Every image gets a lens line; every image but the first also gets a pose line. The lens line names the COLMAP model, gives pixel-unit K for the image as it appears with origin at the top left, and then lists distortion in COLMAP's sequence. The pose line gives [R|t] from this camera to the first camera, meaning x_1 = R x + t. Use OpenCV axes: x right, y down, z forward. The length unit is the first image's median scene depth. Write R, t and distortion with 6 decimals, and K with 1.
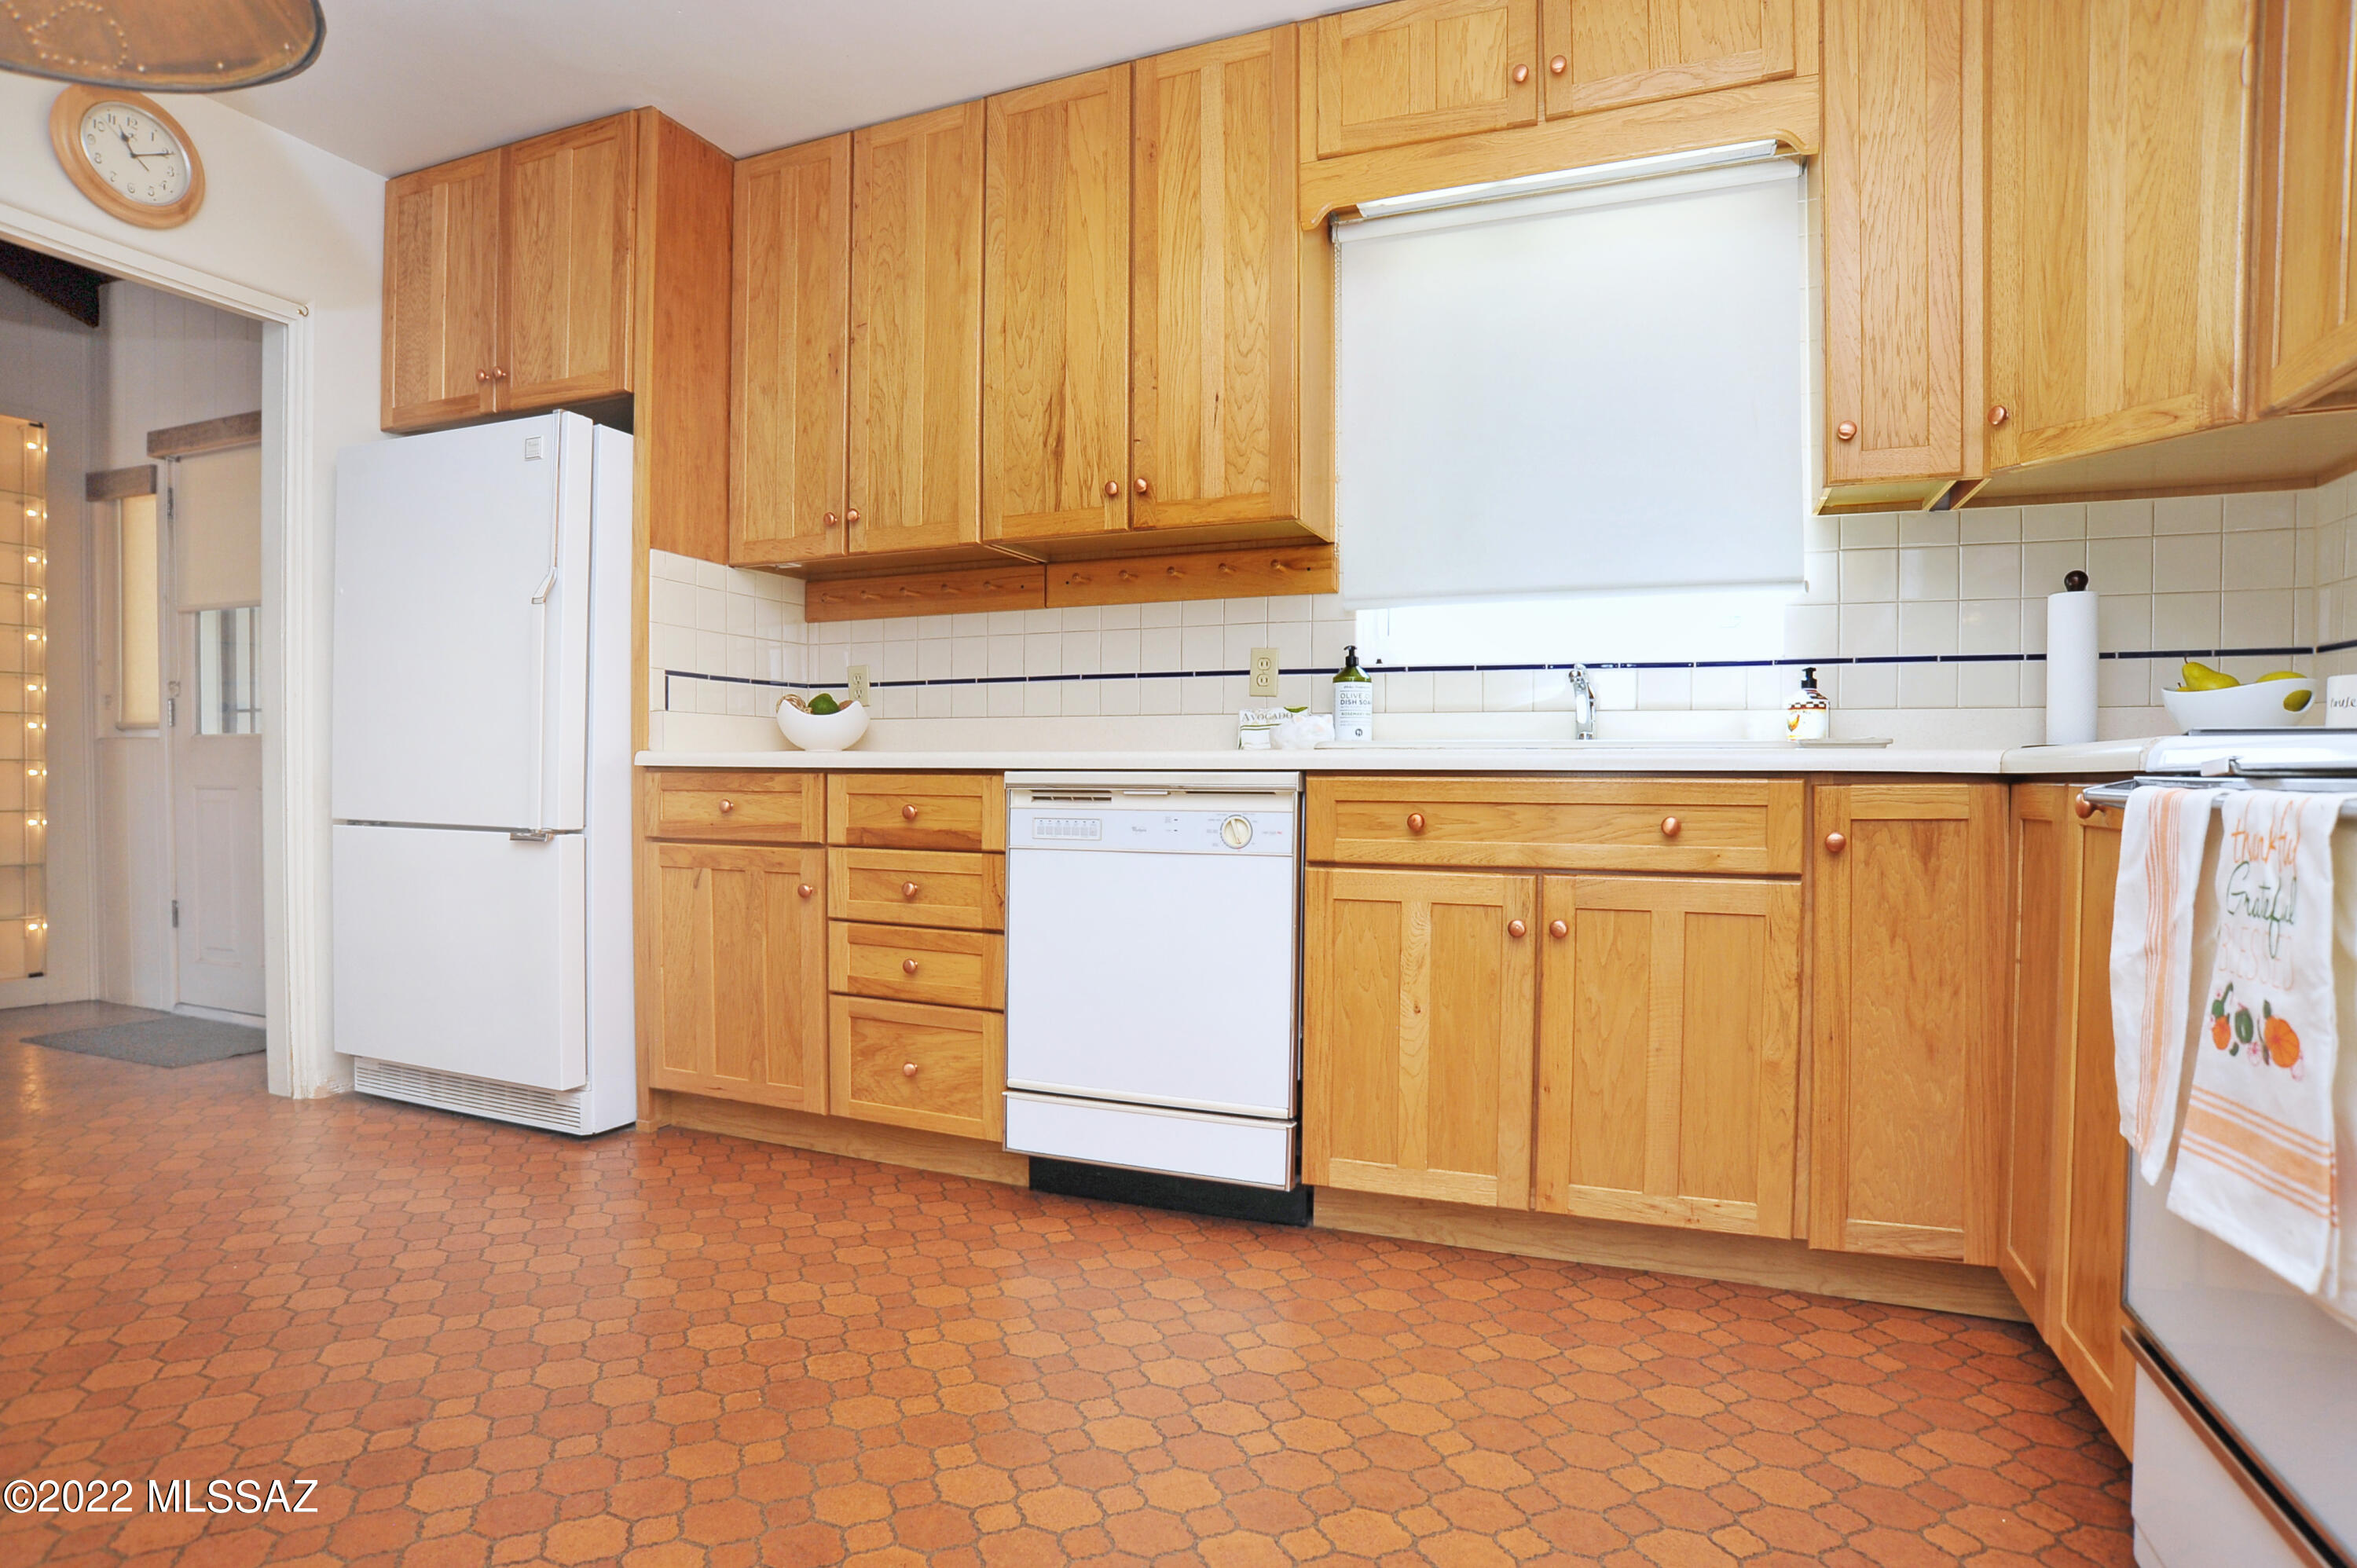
lens RADIAL K [[1259.3, 0, 1178.5], [0, 1259.3, 784.0], [0, 0, 1]] dist [-0.063330, 0.001633]
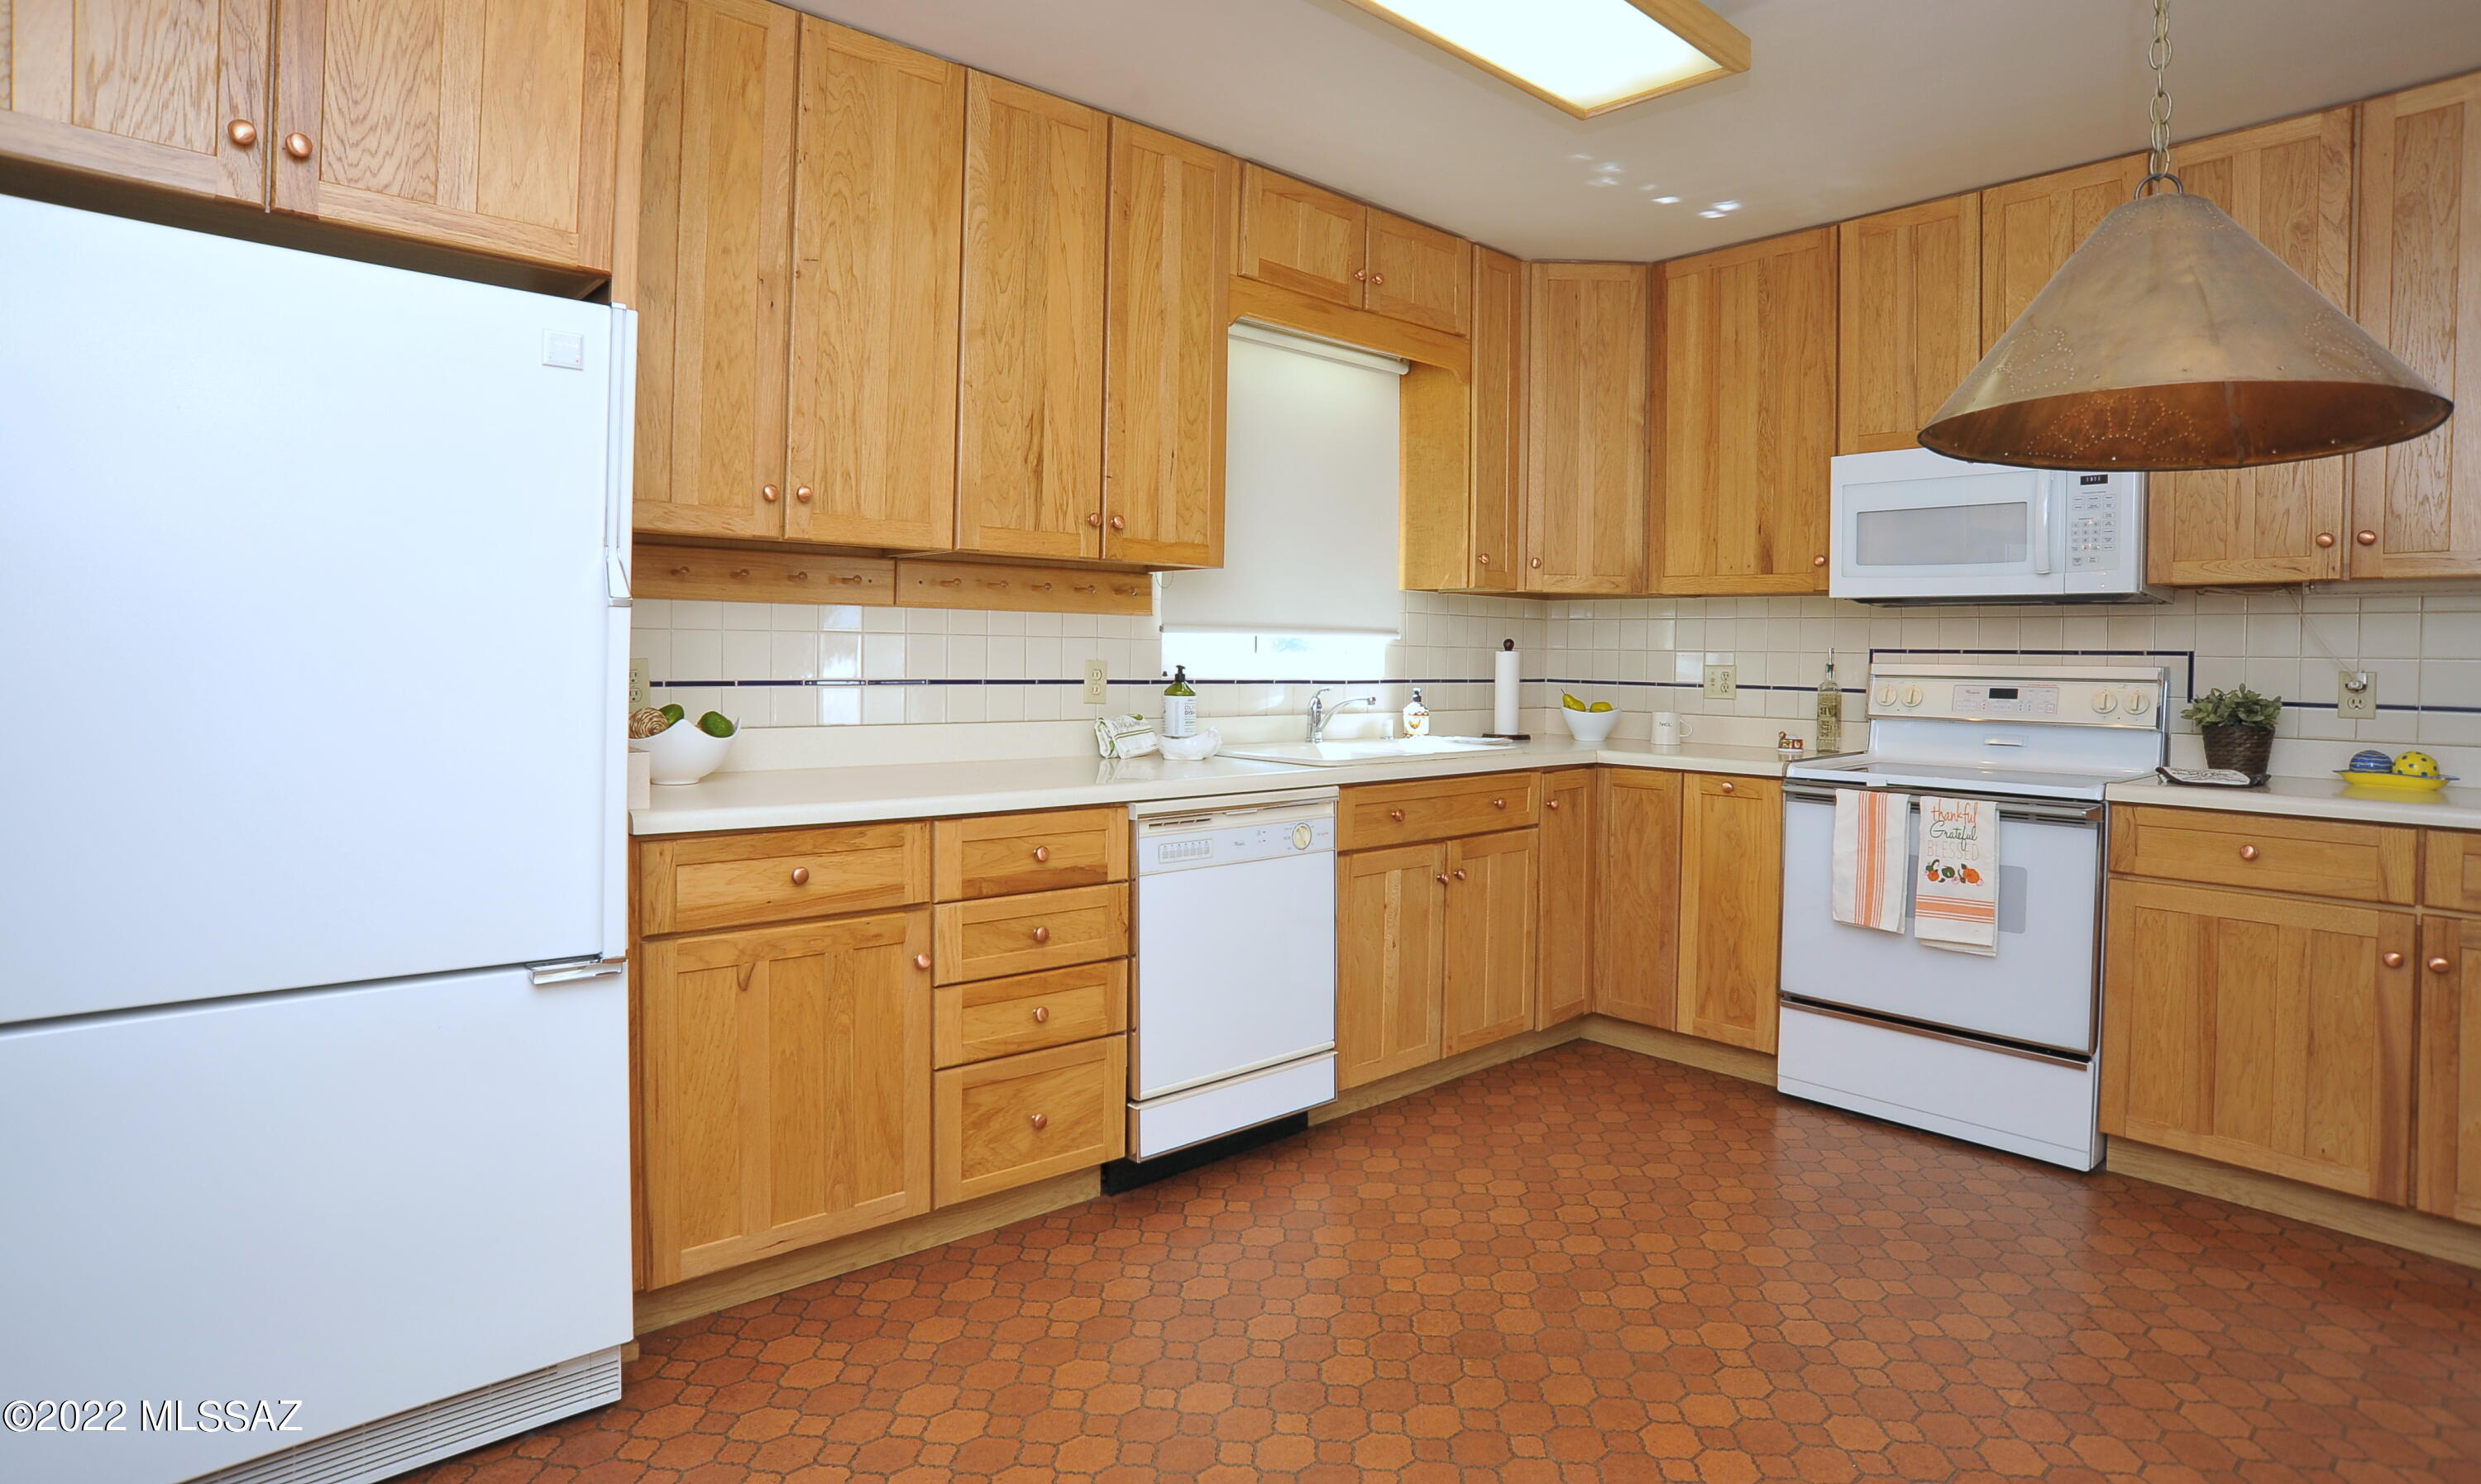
lens RADIAL K [[1282.6, 0, 1242.6], [0, 1282.6, 671.8], [0, 0, 1]] dist [-0.076581, 0.033679]
pose [[0.432964, -0.008660, 0.901370, -1.010078], [-0.002531, 0.999938, 0.010823, -0.124801], [-0.901408, -0.006968, 0.432915, 0.441049]]
